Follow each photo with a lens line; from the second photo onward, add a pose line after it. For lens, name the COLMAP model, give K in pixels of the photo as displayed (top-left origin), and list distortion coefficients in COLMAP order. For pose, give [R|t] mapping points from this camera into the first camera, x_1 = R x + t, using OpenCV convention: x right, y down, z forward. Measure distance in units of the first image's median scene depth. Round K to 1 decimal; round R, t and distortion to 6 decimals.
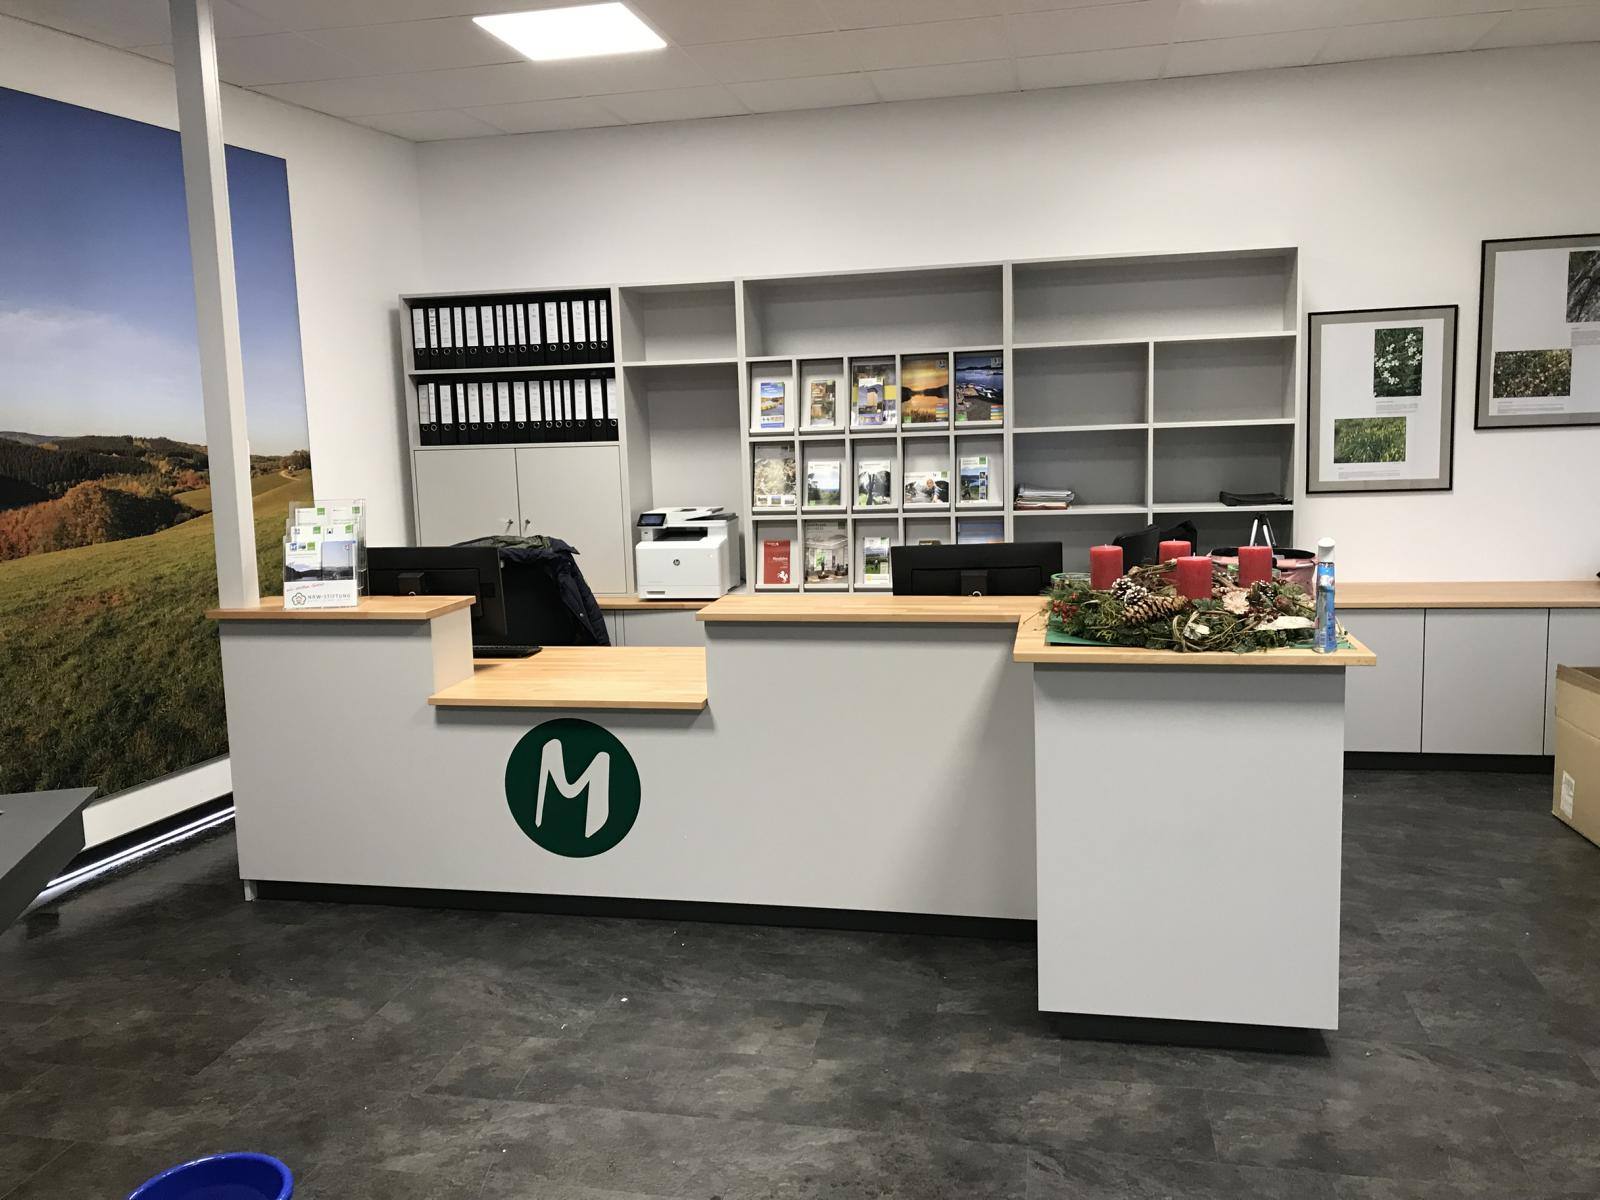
lens RADIAL K [[1309.2, 0, 774.5], [0, 1309.2, 578.8], [0, 0, 1]] dist [0.061638, -0.050477]
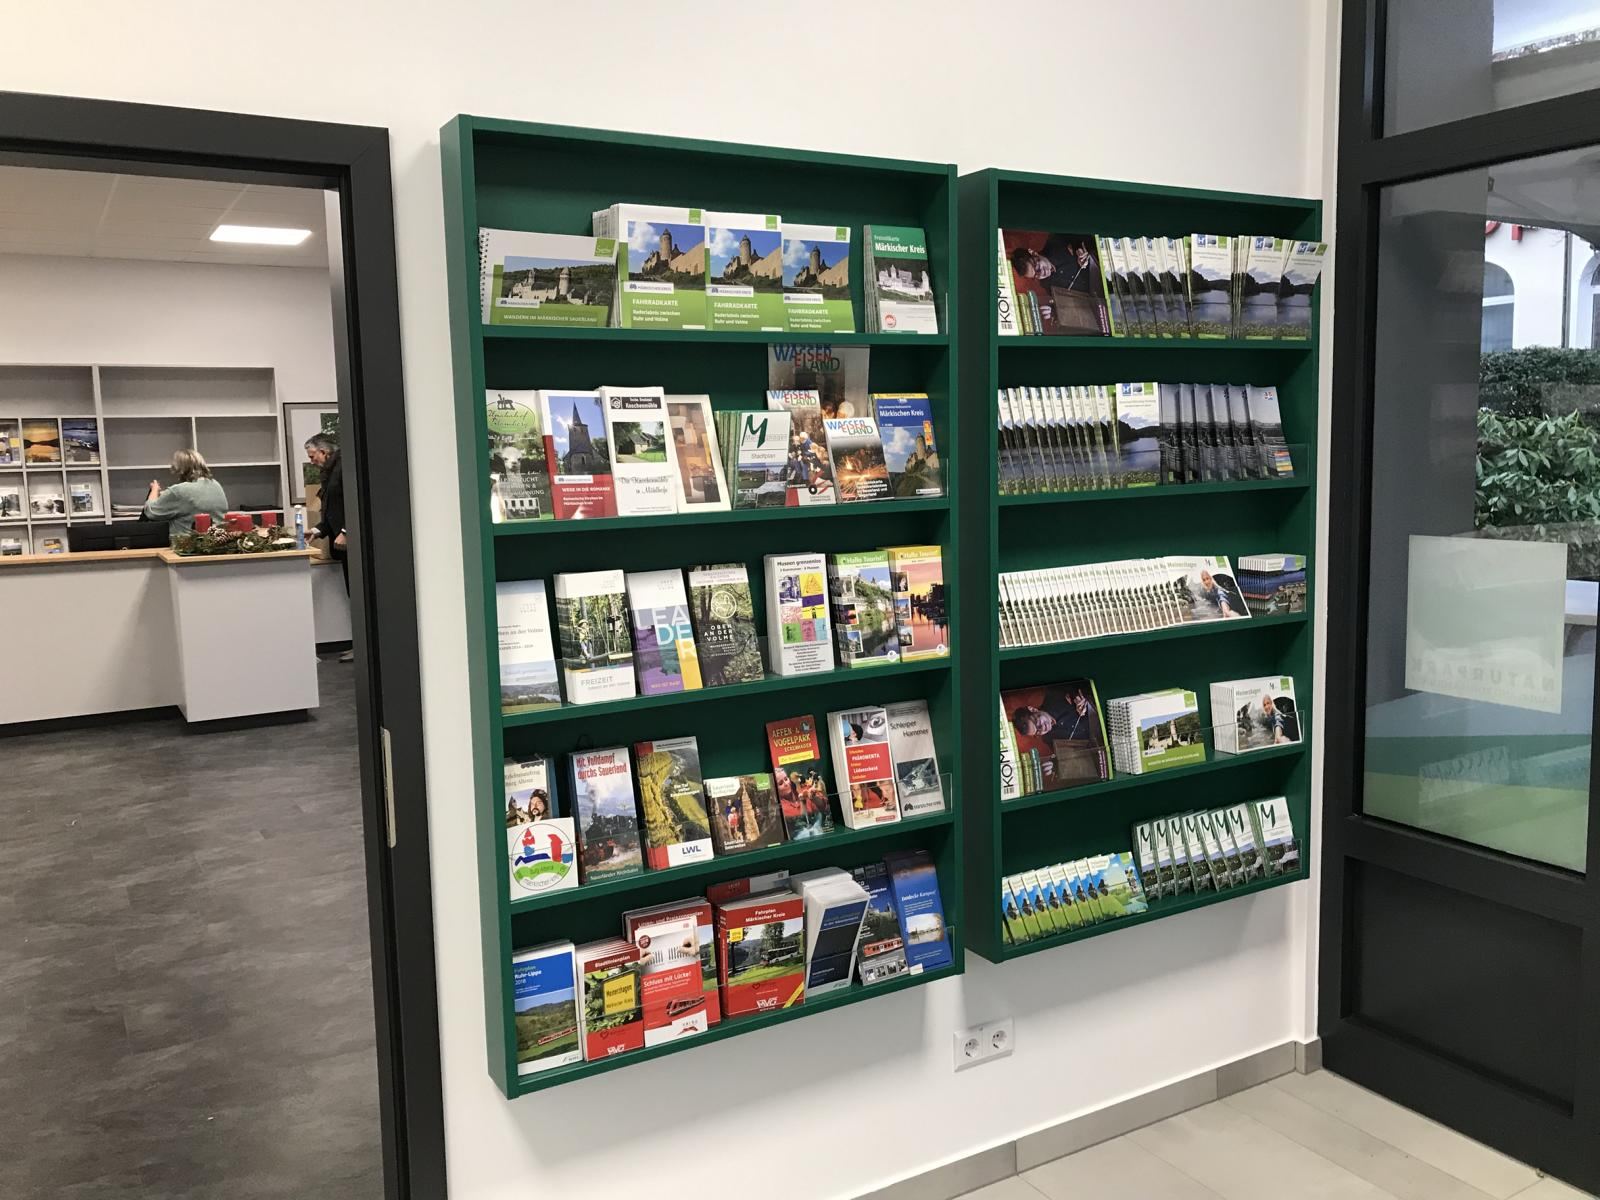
lens RADIAL K [[1309.2, 0, 778.8], [0, 1309.2, 601.0], [0, 0, 1]] dist [0.061638, -0.050477]
pose [[0.744361, -0.065786, 0.664529, -0.298592], [0.082518, 0.996570, 0.006226, 0.108410], [-0.662660, 0.050201, 0.747236, -0.758059]]
